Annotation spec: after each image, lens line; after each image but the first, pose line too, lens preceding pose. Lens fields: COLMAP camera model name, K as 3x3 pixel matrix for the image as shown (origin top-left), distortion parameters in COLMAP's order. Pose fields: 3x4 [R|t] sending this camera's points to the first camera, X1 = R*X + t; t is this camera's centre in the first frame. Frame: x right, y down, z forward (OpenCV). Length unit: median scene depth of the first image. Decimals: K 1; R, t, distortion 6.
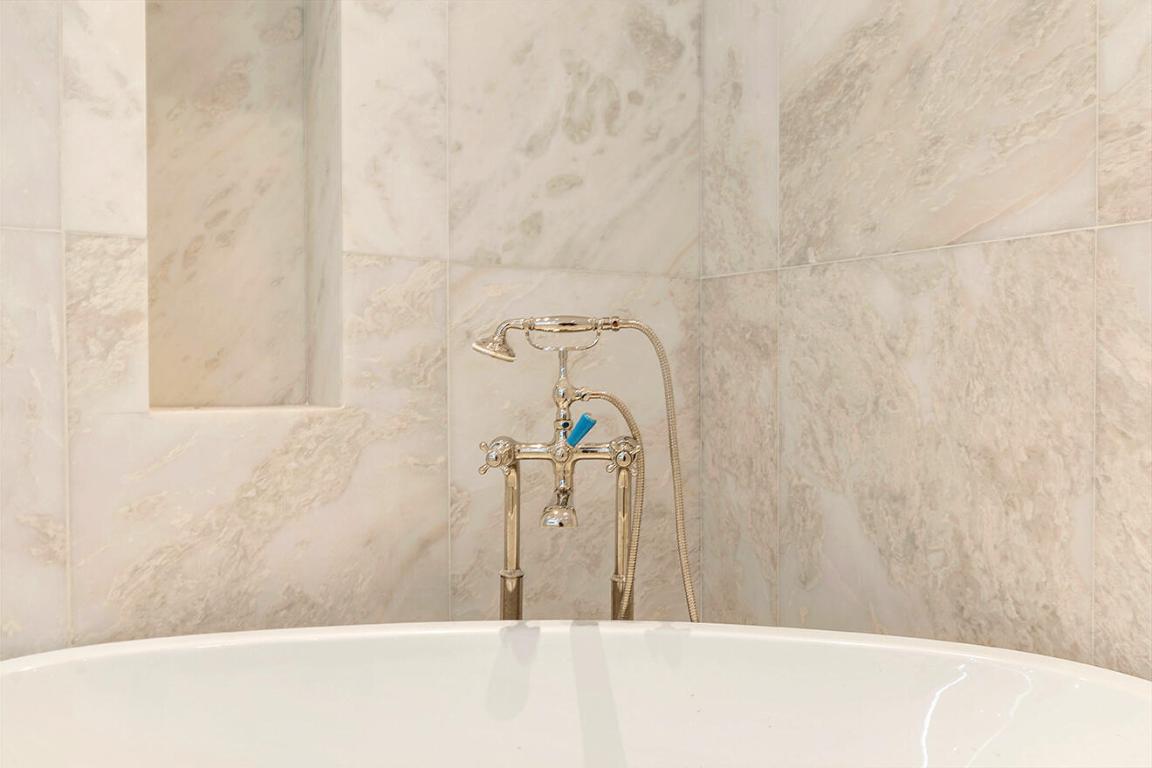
lens RADIAL K [[870.1, 0, 582.6], [0, 870.1, 379.7], [0, 0, 1]] dist [-0.003013, -0.007644]
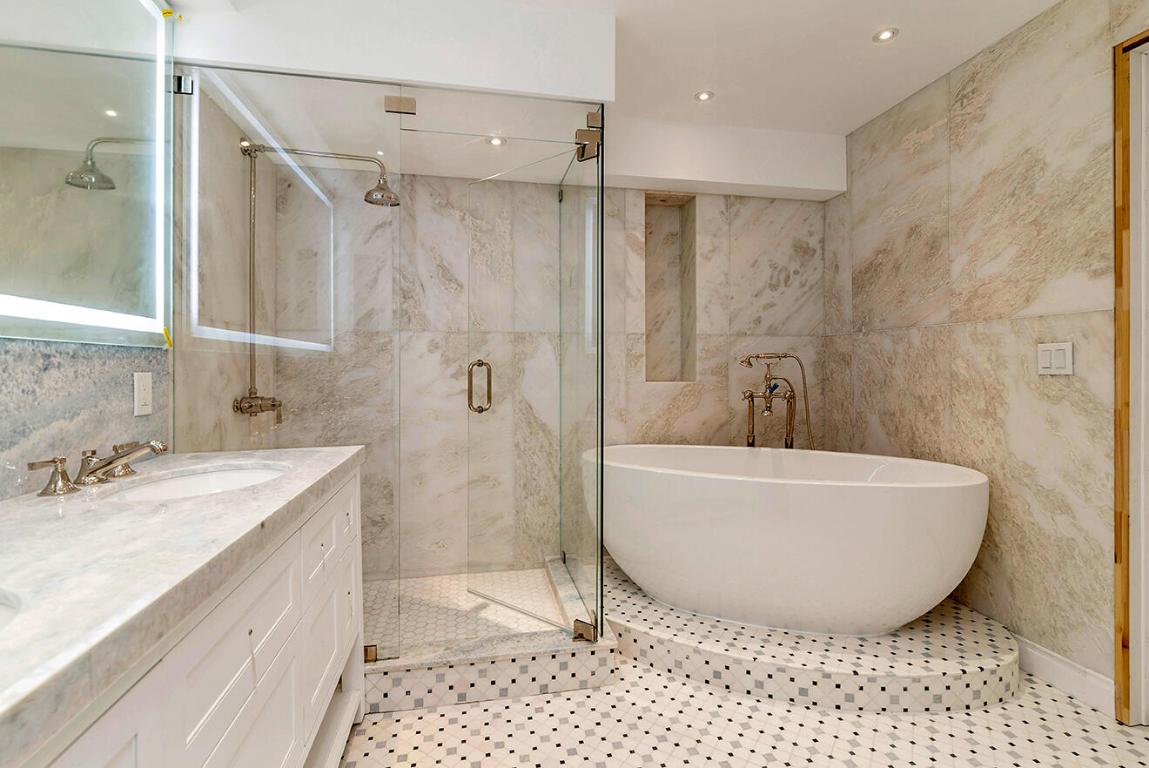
lens RADIAL K [[530.9, 0, 573.7], [0, 530.9, 368.4], [0, 0, 1]] dist [0.008380, -0.002753]
pose [[0.928375, -0.002320, -0.371639, 0.036990], [-0.002760, 0.999910, -0.013137, 0.009758], [0.371636, 0.013222, 0.928284, -1.002713]]
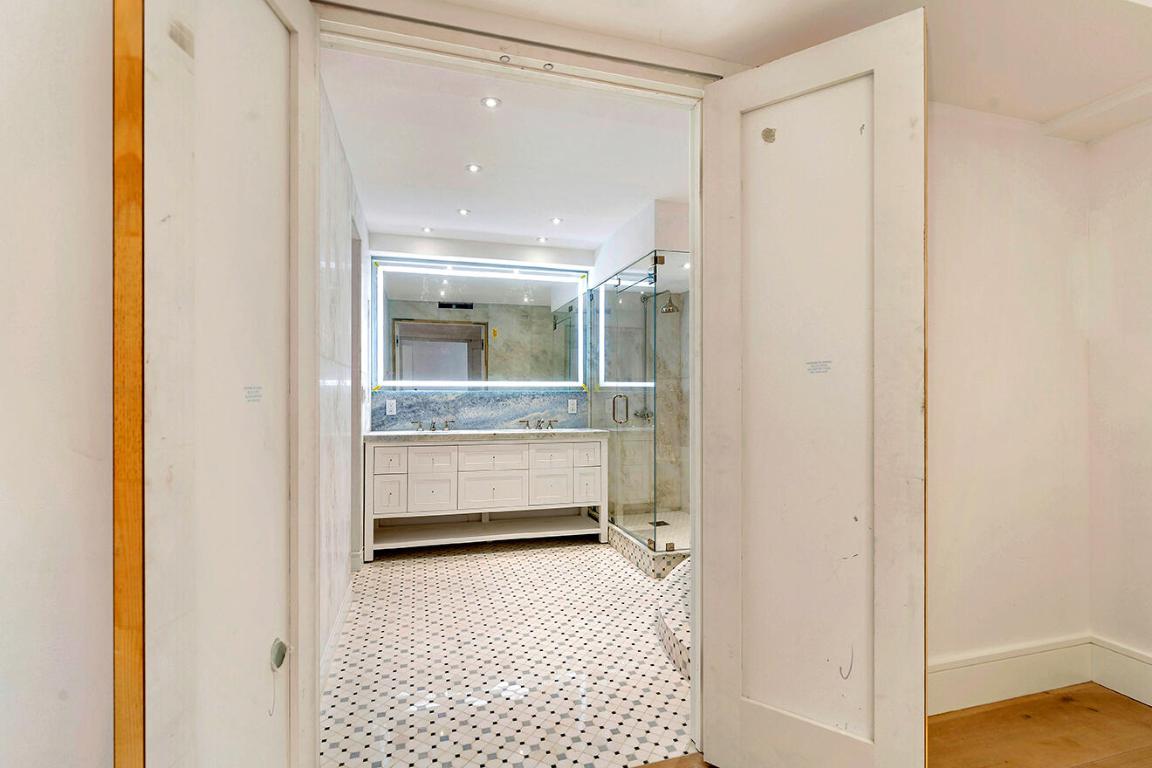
lens RADIAL K [[532.2, 0, 582.5], [0, 532.2, 394.5], [0, 0, 1]] dist [0.008380, -0.002753]
pose [[-0.272799, -0.001070, -0.962070, 1.886017], [-0.012140, 0.999924, 0.002330, -0.031232], [0.961994, 0.012315, -0.272791, 0.529686]]
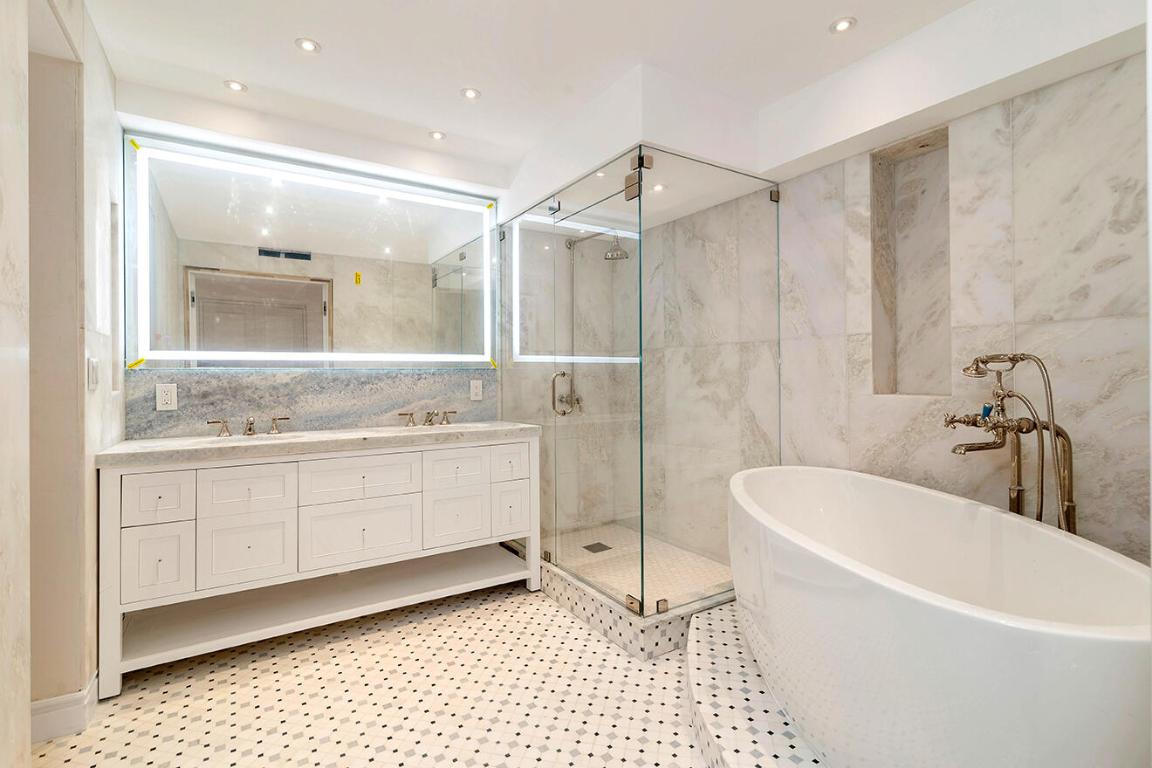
lens RADIAL K [[532.2, 0, 576.2], [0, 532.2, 373.6], [0, 0, 1]] dist [0.008380, -0.002753]
pose [[-0.003828, -0.002623, -0.999989, 1.074916], [-0.005730, 0.999980, -0.002601, -0.018373], [0.999976, 0.005720, -0.003843, 0.040198]]
